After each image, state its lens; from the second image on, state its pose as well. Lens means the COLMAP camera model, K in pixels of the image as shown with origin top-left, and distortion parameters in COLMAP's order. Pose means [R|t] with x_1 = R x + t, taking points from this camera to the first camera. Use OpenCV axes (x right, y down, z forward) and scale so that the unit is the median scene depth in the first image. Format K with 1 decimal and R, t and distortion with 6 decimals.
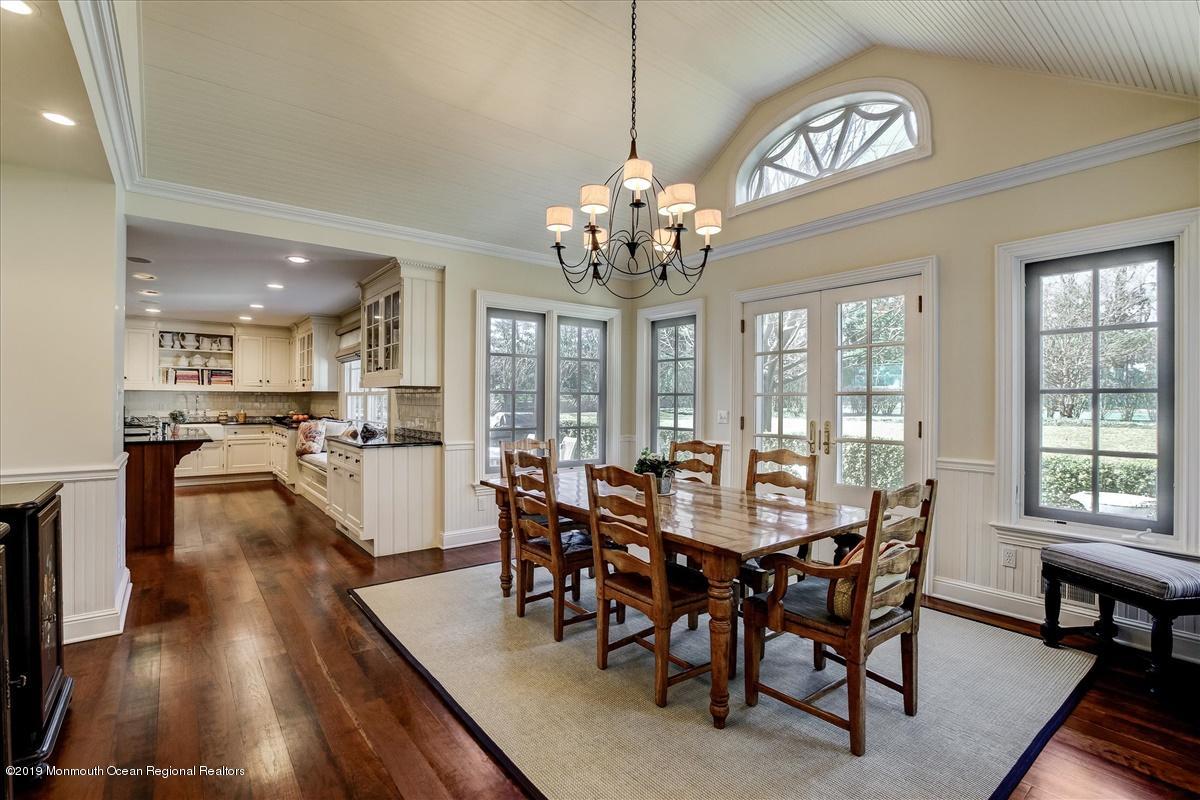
lens RADIAL K [[555.9, 0, 600.0], [0, 555.9, 400.0], [0, 0, 1]] dist [-0.017490, 0.000908]
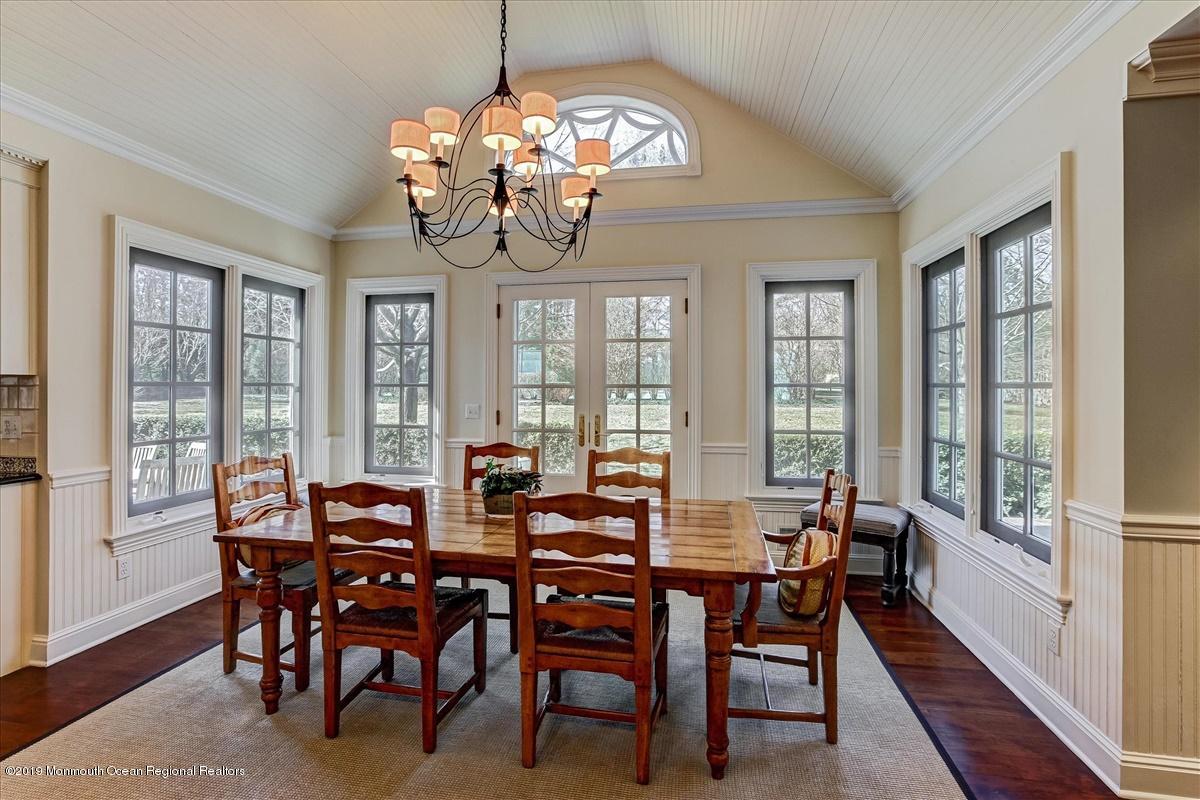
lens RADIAL K [[559.5, 0, 596.8], [0, 559.5, 383.4], [0, 0, 1]] dist [-0.045188, 0.031402]
pose [[0.755259, -0.002721, 0.655421, -0.274608], [0.004046, 0.999992, -0.000510, -0.017191], [-0.655414, 0.003037, 0.755264, 0.253936]]
